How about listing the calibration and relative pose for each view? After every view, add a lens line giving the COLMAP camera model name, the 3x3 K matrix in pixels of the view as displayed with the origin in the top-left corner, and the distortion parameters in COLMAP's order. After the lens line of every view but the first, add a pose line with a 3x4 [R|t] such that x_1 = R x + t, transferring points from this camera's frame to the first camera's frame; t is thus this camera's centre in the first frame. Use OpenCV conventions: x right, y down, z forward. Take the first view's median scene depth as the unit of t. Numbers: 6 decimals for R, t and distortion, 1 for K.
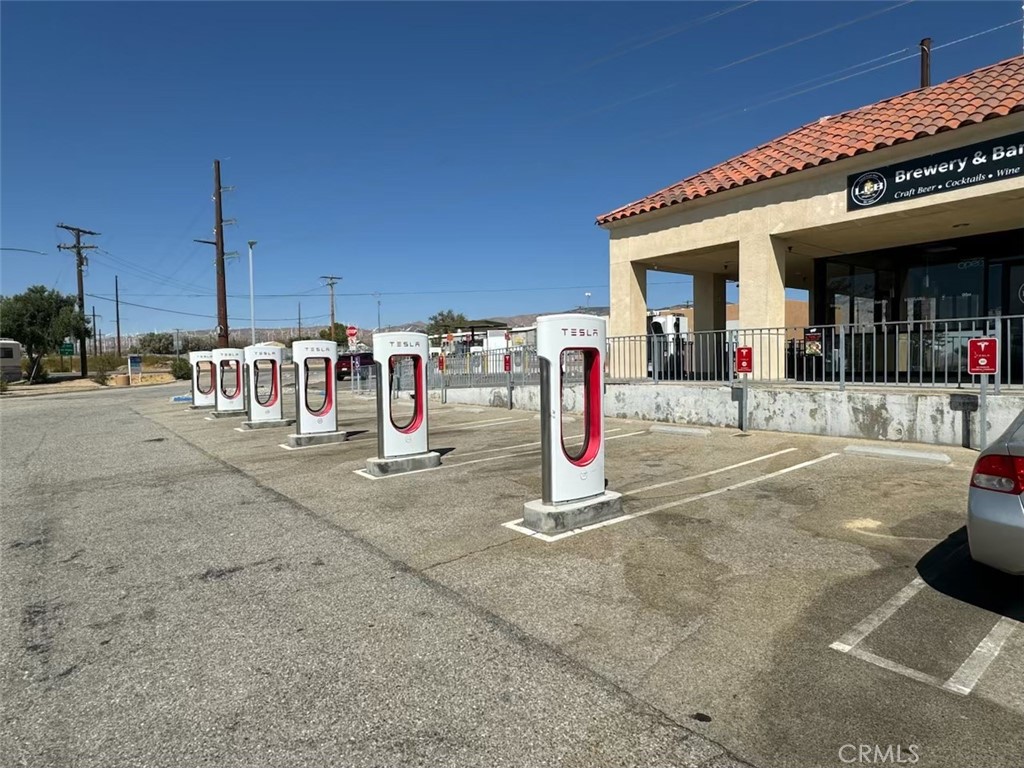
lens RADIAL K [[591.2, 0, 510.1], [0, 591.2, 383.1], [0, 0, 1]] dist [-0.002738, 0.001788]
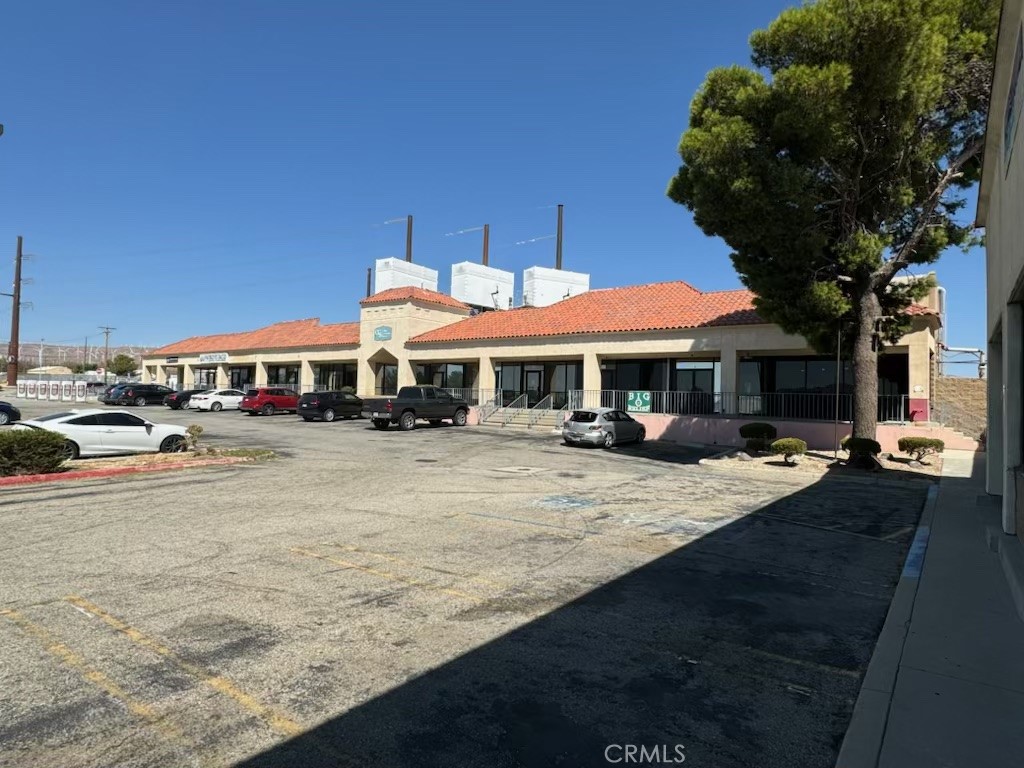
lens RADIAL K [[591.2, 0, 510.1], [0, 591.2, 383.1], [0, 0, 1]] dist [-0.002738, 0.001788]
pose [[0.963508, 0.051148, 0.262749, 0.576019], [-0.034029, 0.997016, -0.069297, 0.045374], [-0.265509, 0.057827, 0.962373, -1.347240]]
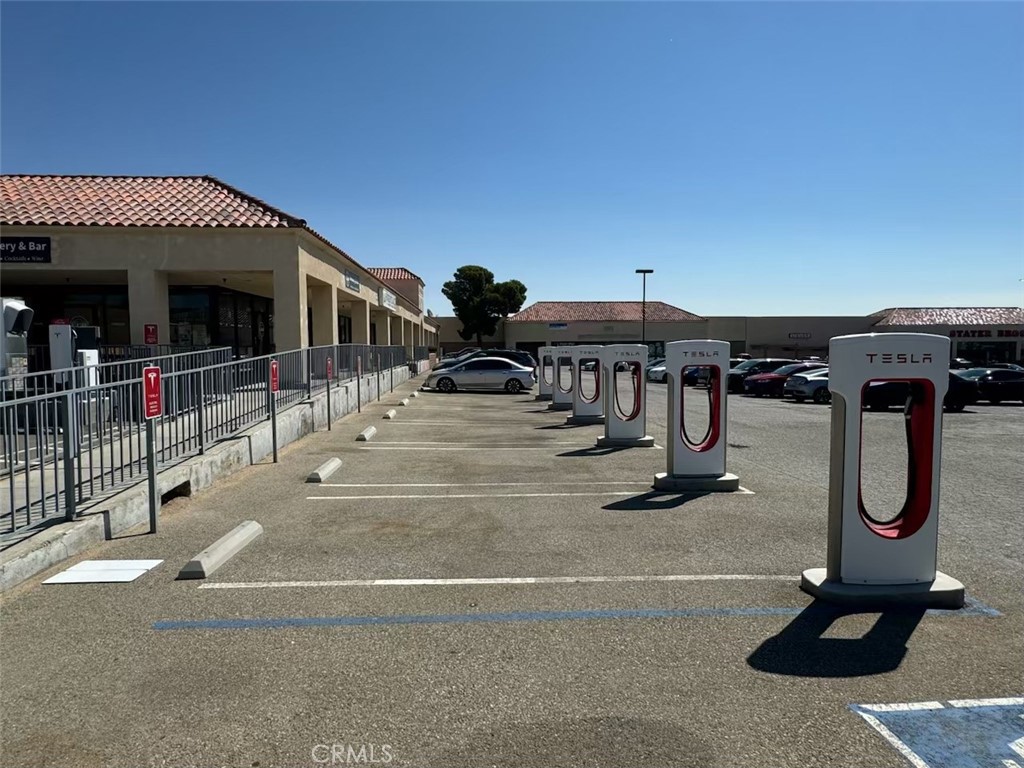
lens RADIAL K [[591.2, 0, 510.1], [0, 591.2, 383.1], [0, 0, 1]] dist [-0.002738, 0.001788]
pose [[-0.828141, -0.012854, 0.560373, -0.250166], [0.039022, 0.995989, 0.080515, -0.027340], [-0.559160, 0.088545, -0.824318, 0.595225]]
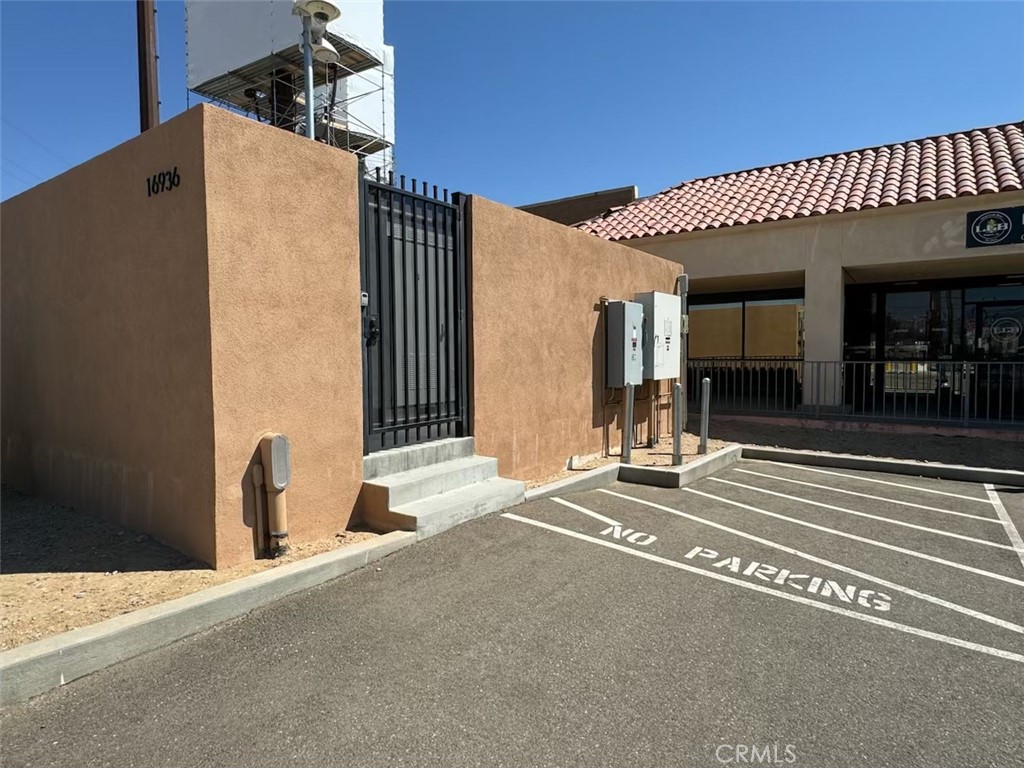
lens RADIAL K [[591.2, 0, 510.1], [0, 591.2, 383.1], [0, 0, 1]] dist [-0.002738, 0.001788]
pose [[-0.296432, -0.028808, 0.954619, 0.037573], [0.046207, 0.997942, 0.044464, -0.045463], [-0.953935, 0.057290, -0.294491, 0.756292]]
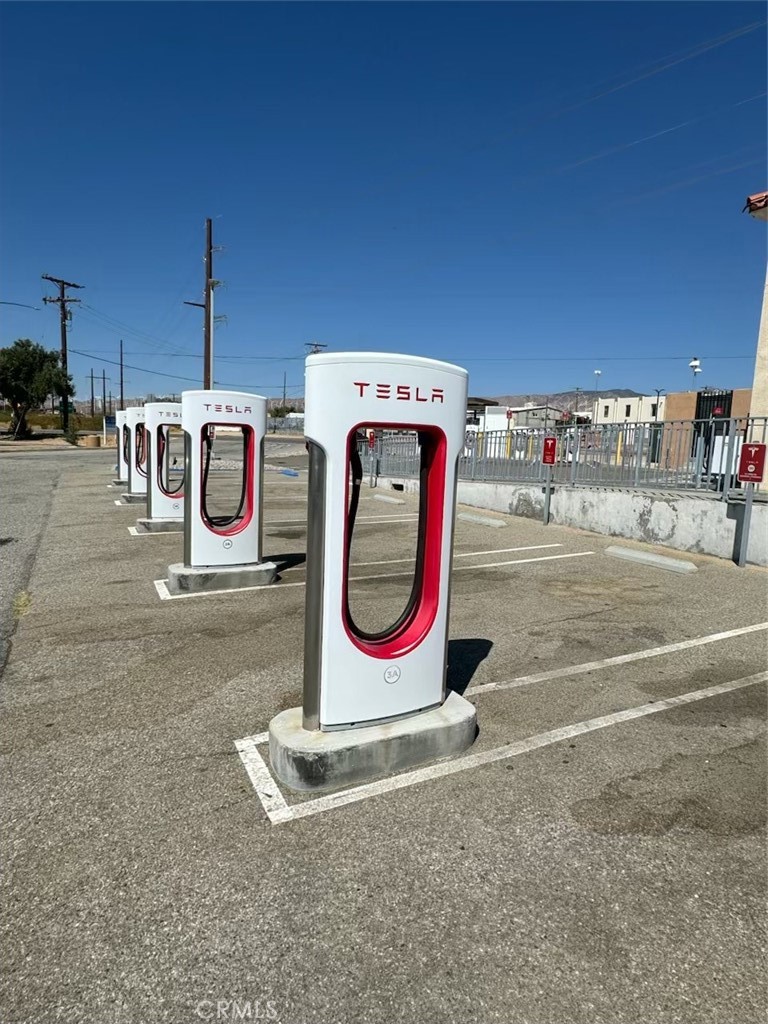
lens RADIAL K [[591.2, 0, 386.5], [0, 591.2, 508.1], [0, 0, 1]] dist [-0.002738, 0.001788]
pose [[0.983093, 0.075762, -0.166701, -0.025730], [-0.062605, 0.994596, 0.082817, -0.005843], [0.172075, -0.070980, 0.982523, 0.137419]]
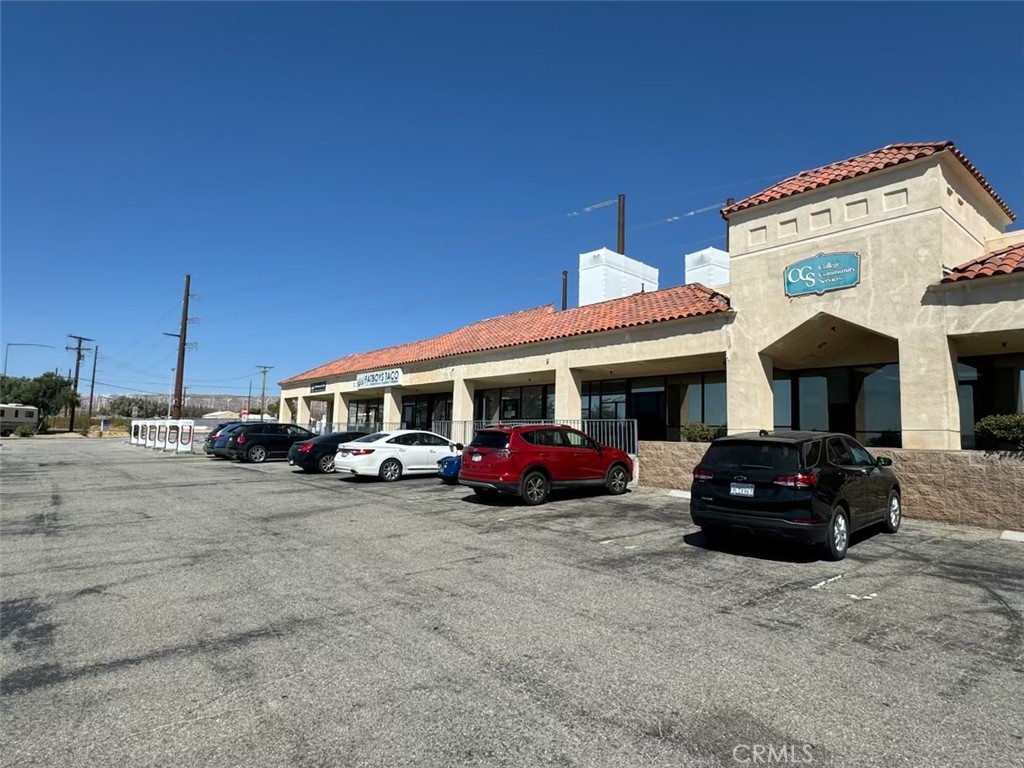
lens RADIAL K [[591.2, 0, 510.1], [0, 591.2, 383.1], [0, 0, 1]] dist [-0.002738, 0.001788]
pose [[0.998132, 0.050677, 0.034110, 0.433636], [-0.045639, 0.989791, -0.135024, 0.024281], [-0.040605, 0.133215, 0.990255, -0.703081]]
